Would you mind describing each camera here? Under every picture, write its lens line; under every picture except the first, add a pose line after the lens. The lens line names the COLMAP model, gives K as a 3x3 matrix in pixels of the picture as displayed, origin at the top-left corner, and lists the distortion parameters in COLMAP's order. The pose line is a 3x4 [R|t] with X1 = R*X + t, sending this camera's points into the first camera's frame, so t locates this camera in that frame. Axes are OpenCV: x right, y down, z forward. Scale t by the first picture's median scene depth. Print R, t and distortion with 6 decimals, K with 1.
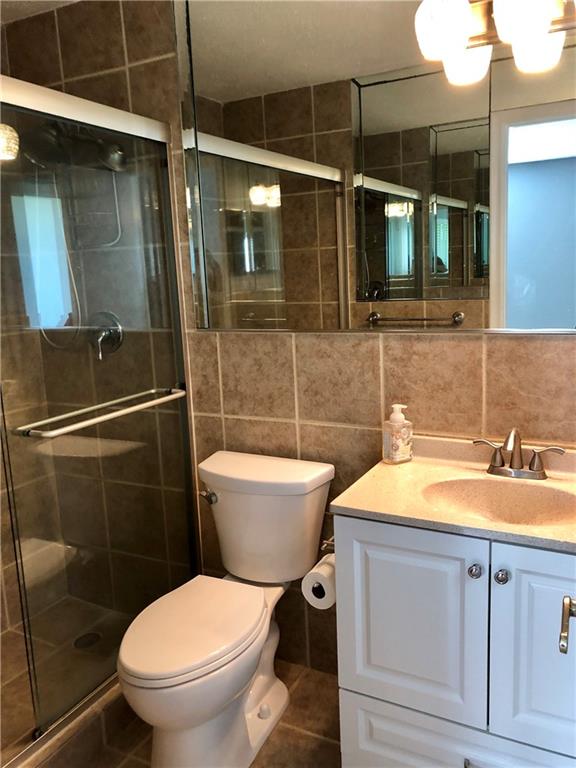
lens RADIAL K [[629.3, 0, 288.2], [0, 629.3, 392.7], [0, 0, 1]] dist [0.044086, -0.003832]
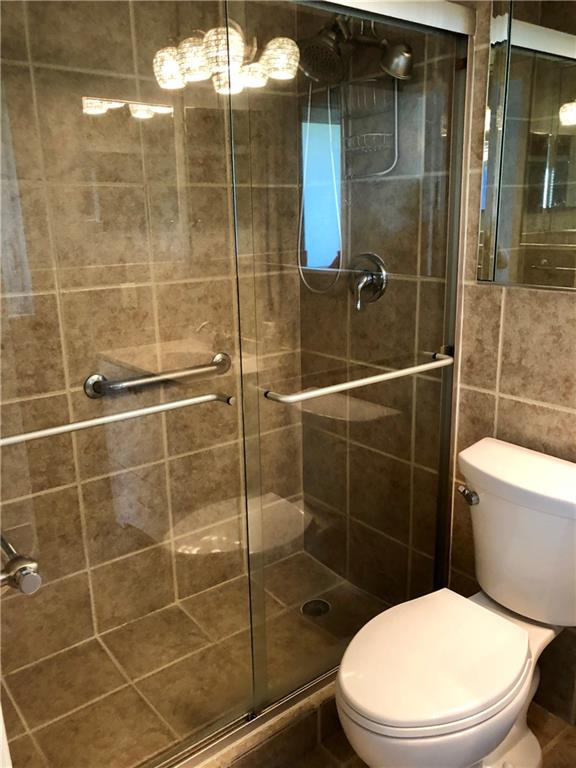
lens RADIAL K [[638.6, 0, 288.0], [0, 638.6, 384.0], [0, 0, 1]] dist [0.009170, -0.002115]
pose [[0.912412, 0.125460, -0.389570, -0.032830], [-0.093364, 0.990563, 0.100341, -0.031438], [0.398482, -0.055180, 0.915515, 0.162575]]
